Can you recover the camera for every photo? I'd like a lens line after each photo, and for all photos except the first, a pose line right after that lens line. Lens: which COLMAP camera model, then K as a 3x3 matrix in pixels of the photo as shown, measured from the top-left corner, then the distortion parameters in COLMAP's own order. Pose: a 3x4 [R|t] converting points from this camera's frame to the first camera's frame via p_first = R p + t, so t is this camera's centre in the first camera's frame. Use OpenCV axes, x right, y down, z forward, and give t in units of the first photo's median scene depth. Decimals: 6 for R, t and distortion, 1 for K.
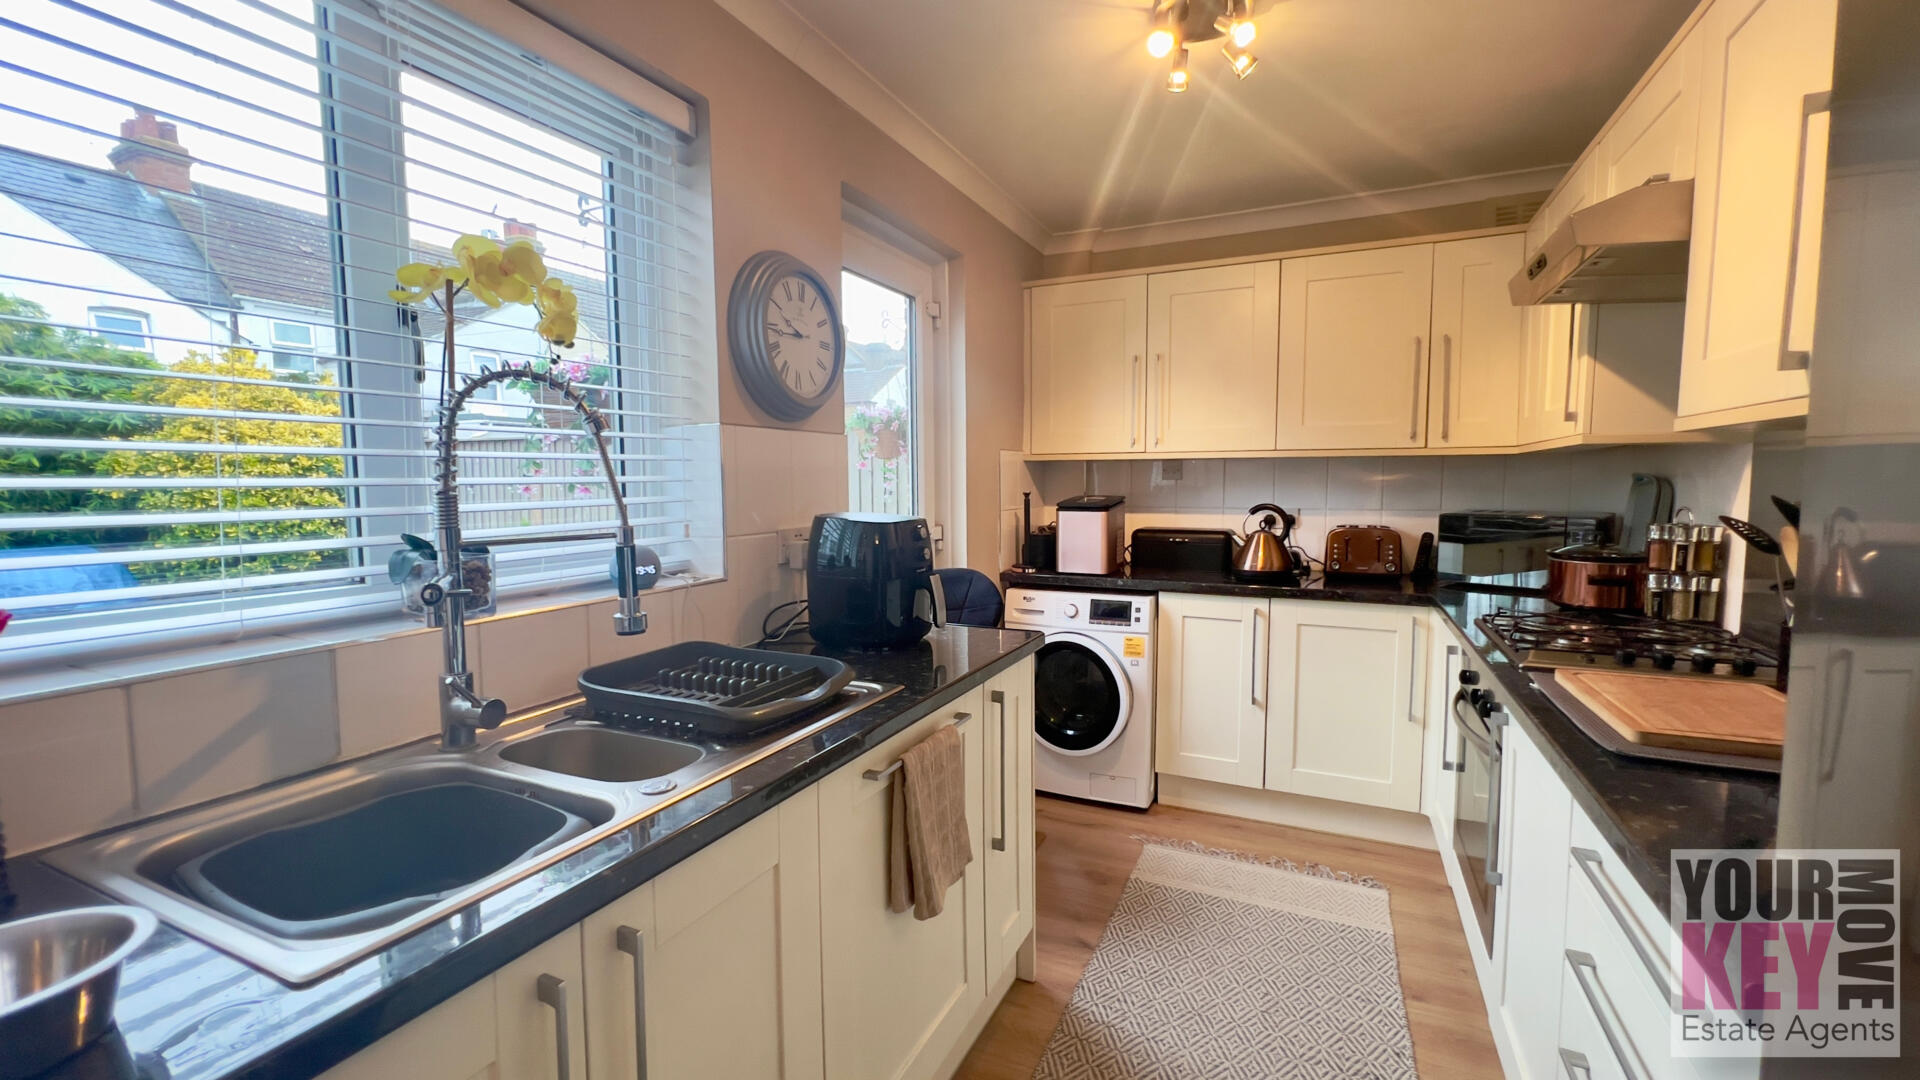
lens RADIAL K [[780.1, 0, 960.0], [0, 780.1, 540.0], [0, 0, 1]] dist [-0.000896, -0.000042]
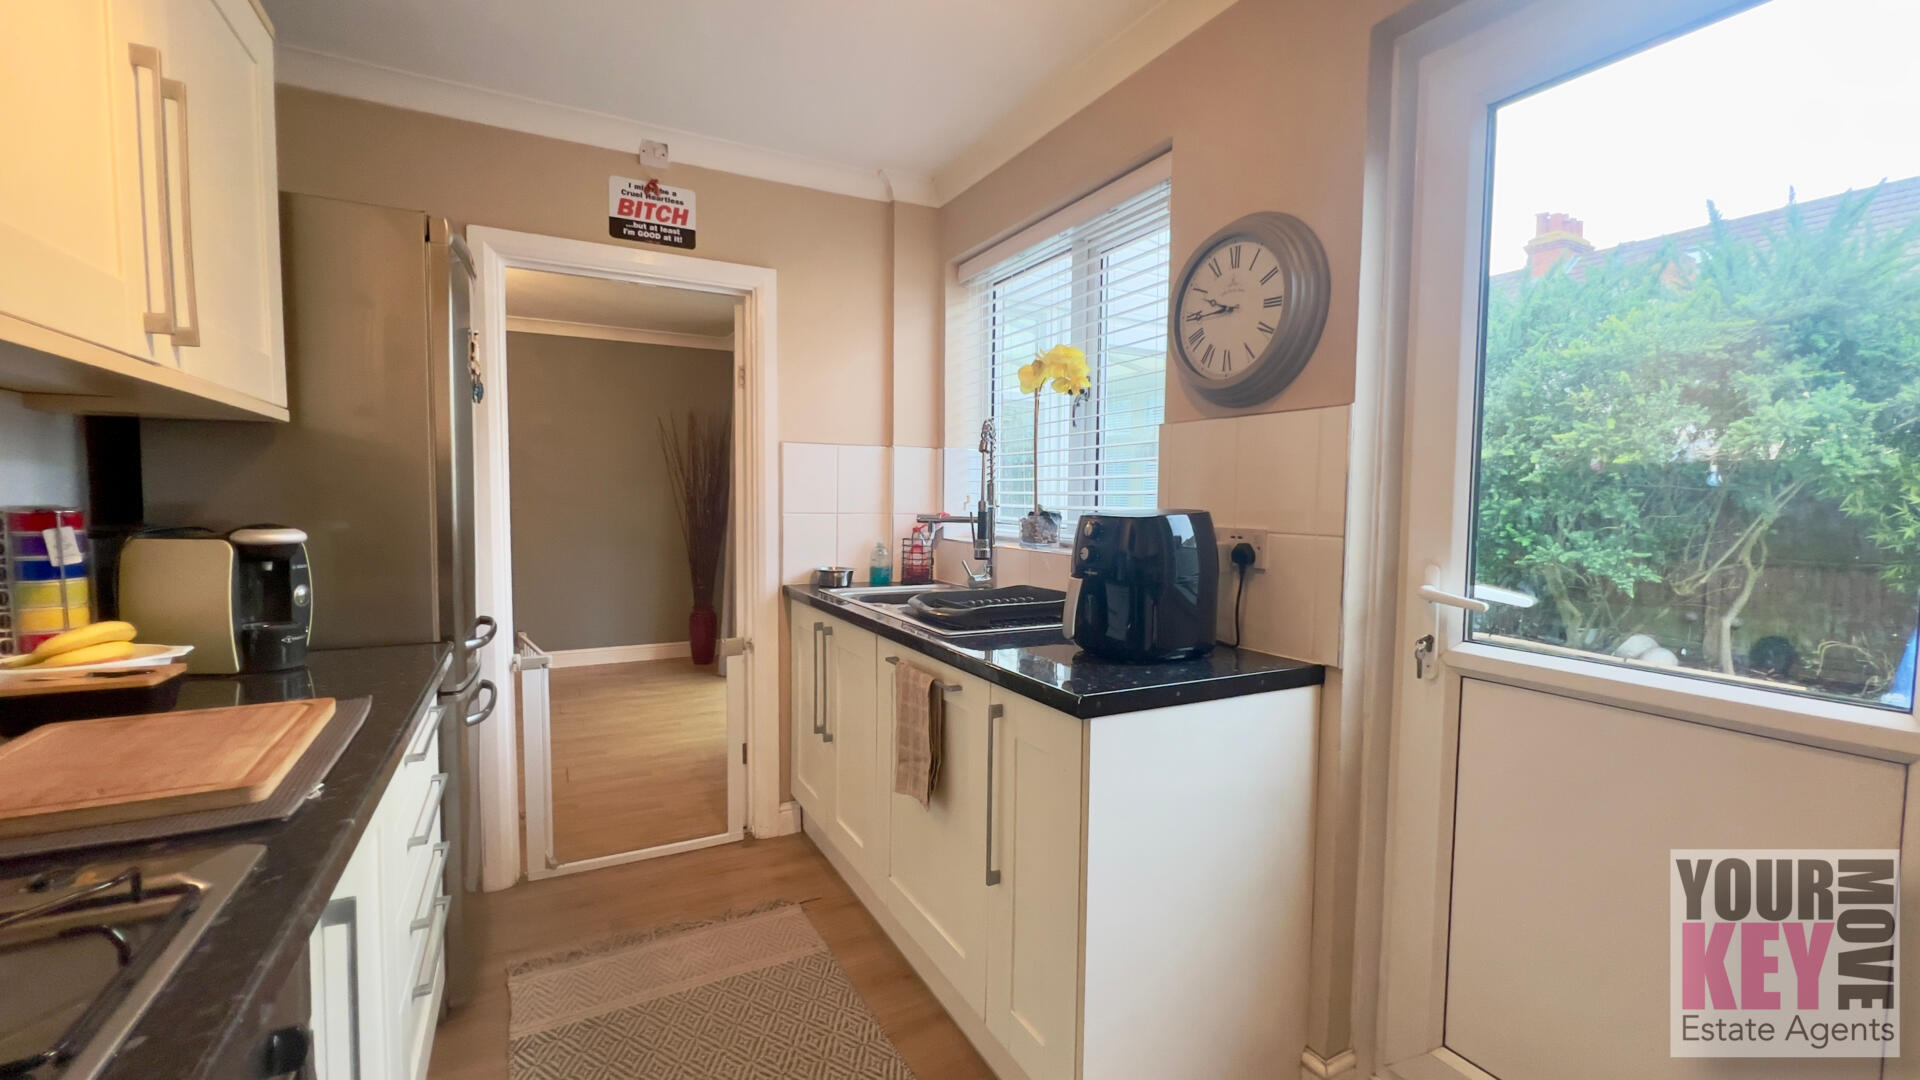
lens RADIAL K [[780.1, 0, 960.0], [0, 780.1, 540.0], [0, 0, 1]] dist [-0.000896, -0.000042]
pose [[-0.589314, 0.047850, -0.806486, 0.699688], [-0.070247, 0.991429, 0.110153, -0.080417], [0.804844, 0.121568, -0.580902, 1.309245]]
